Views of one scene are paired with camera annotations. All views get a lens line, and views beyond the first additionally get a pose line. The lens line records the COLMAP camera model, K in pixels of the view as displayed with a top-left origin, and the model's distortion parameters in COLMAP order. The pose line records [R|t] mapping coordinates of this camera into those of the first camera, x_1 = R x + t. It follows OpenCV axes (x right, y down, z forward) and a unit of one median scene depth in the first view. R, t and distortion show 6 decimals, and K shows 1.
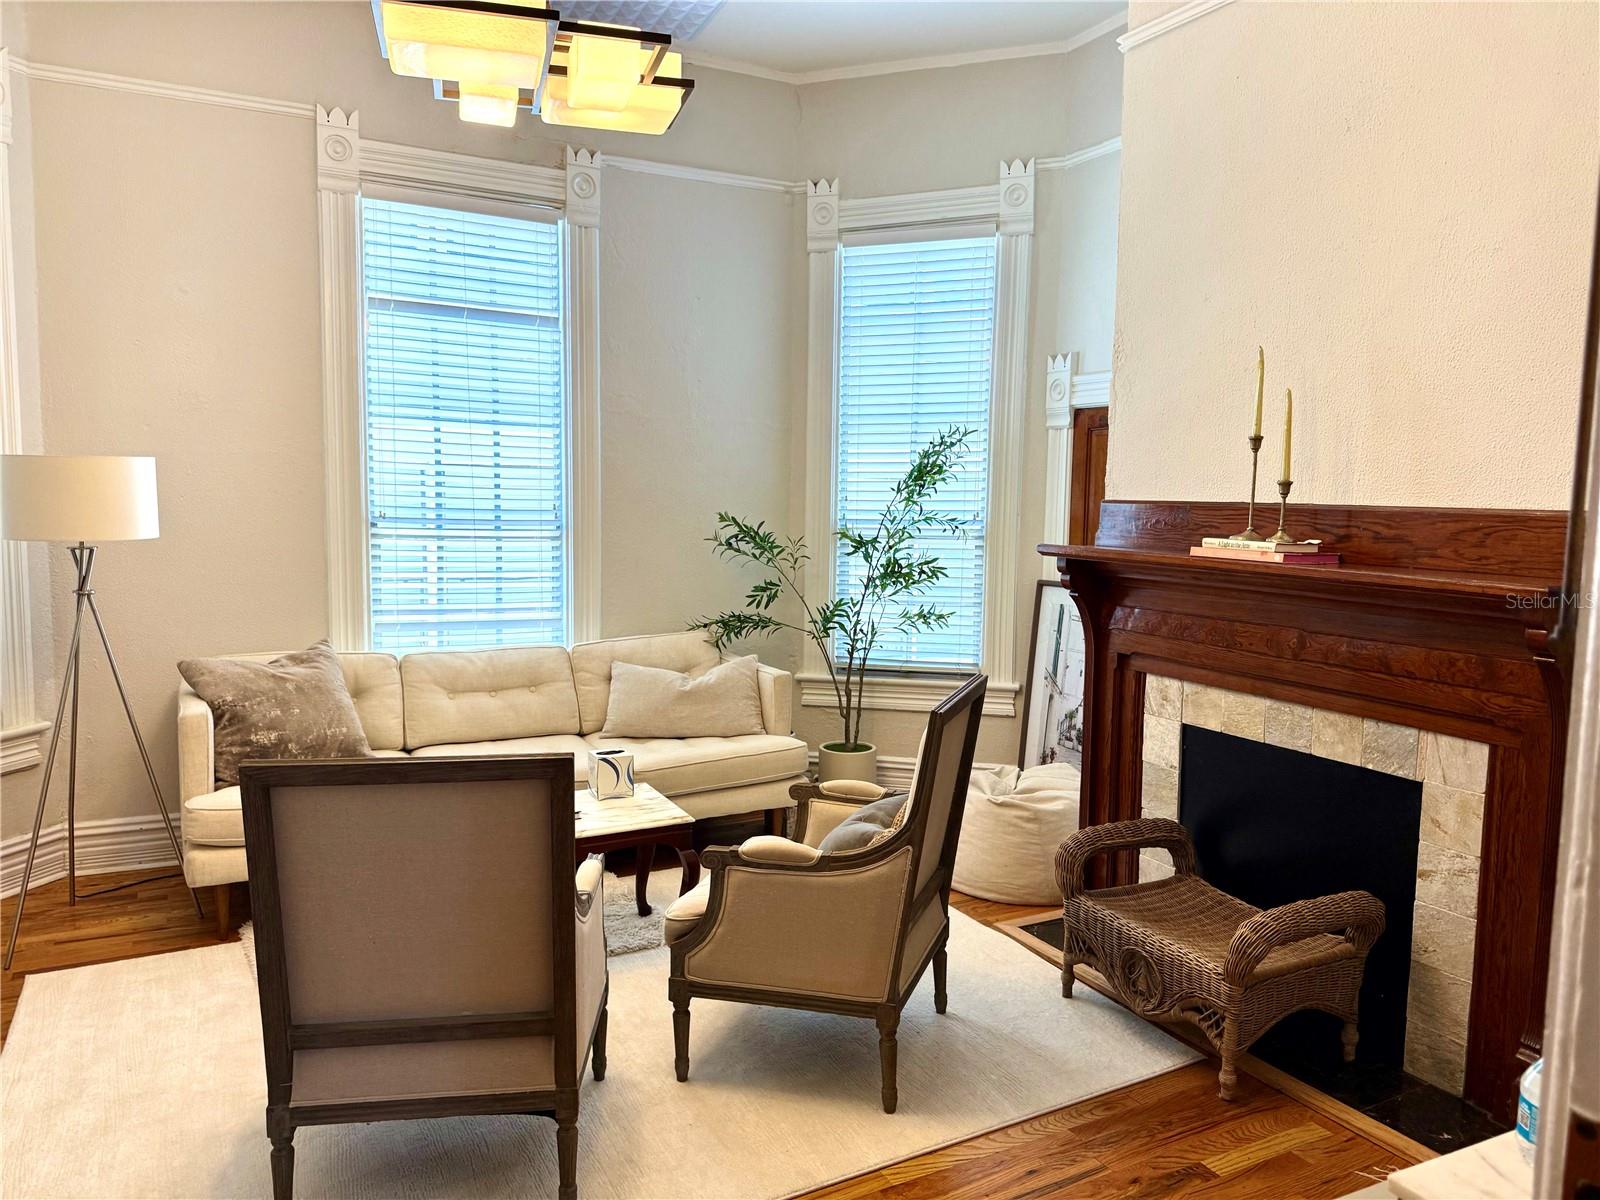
lens RADIAL K [[1112.2, 0, 800.0], [0, 1112.2, 600.0], [0, 0, 1]] dist [0.000146, -0.002008]
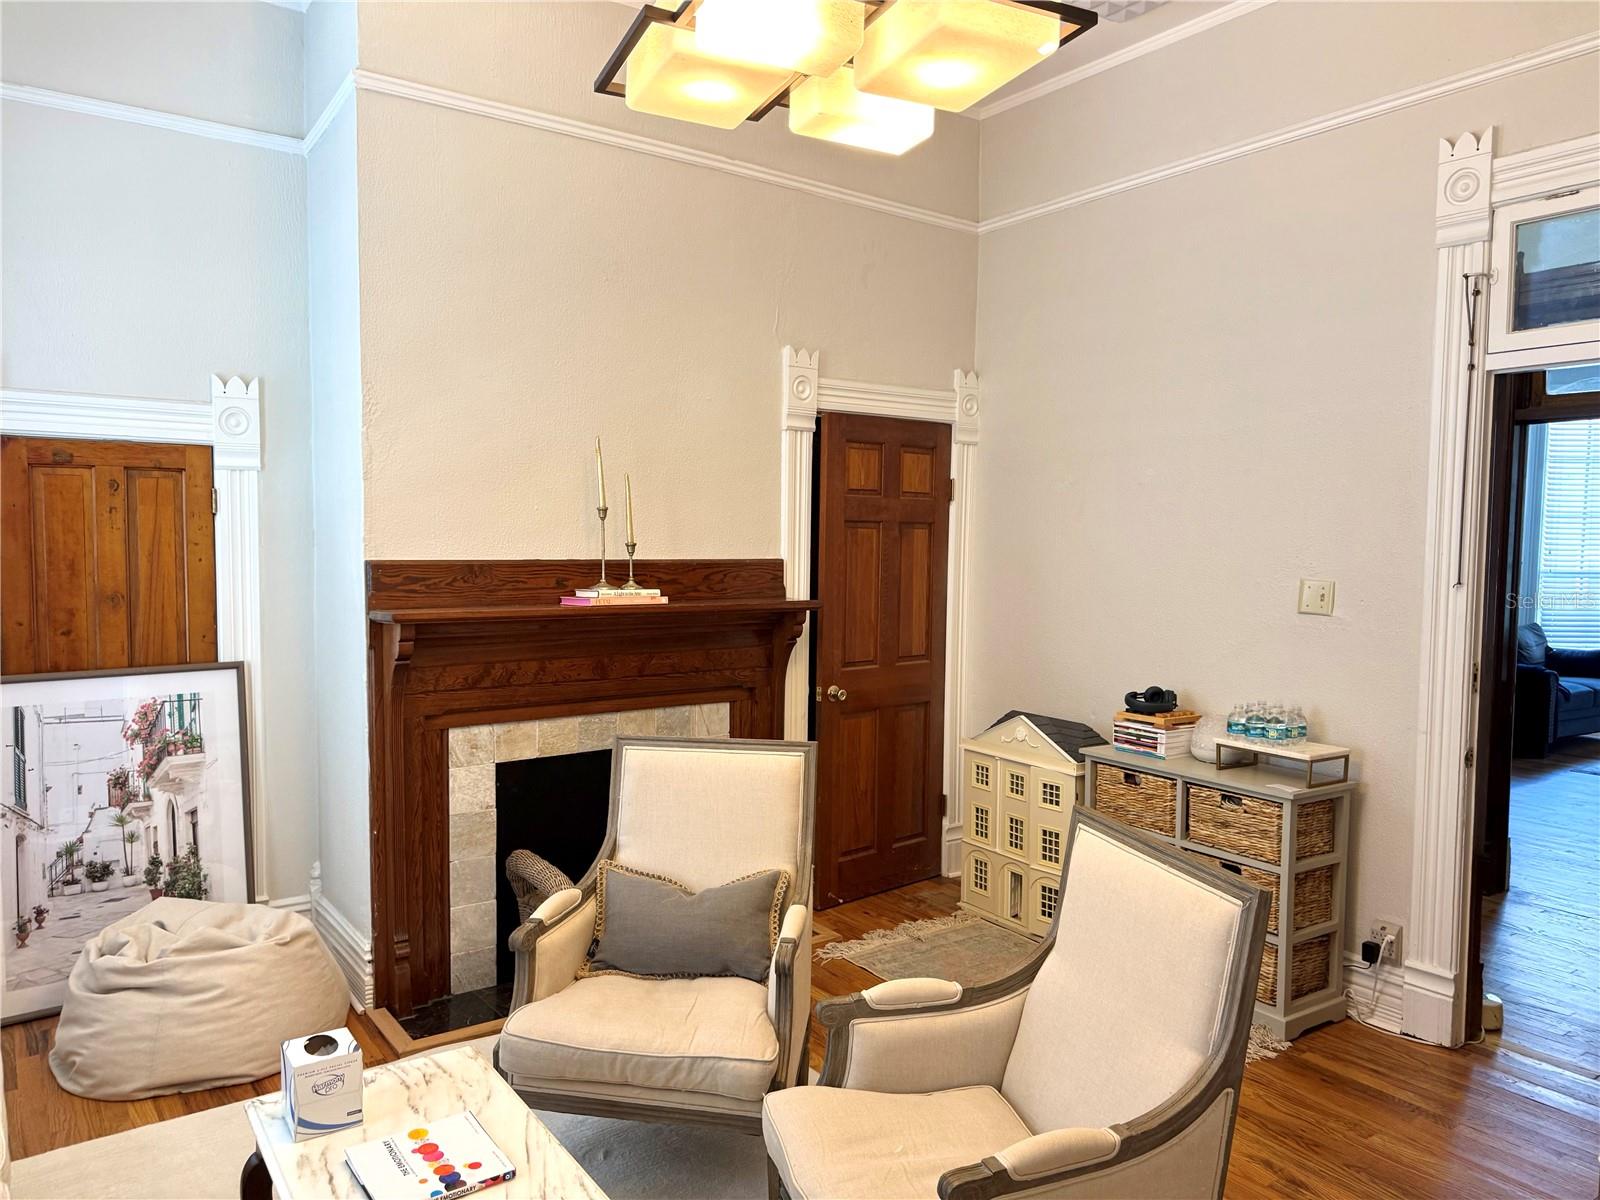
lens RADIAL K [[1112.2, 0, 800.0], [0, 1112.2, 600.0], [0, 0, 1]] dist [0.000146, -0.002008]
pose [[-0.152715, -0.074373, 0.985468, -0.856441], [0.088006, 0.992179, 0.088517, -0.132239], [-0.984344, 0.100245, -0.144976, 0.949744]]
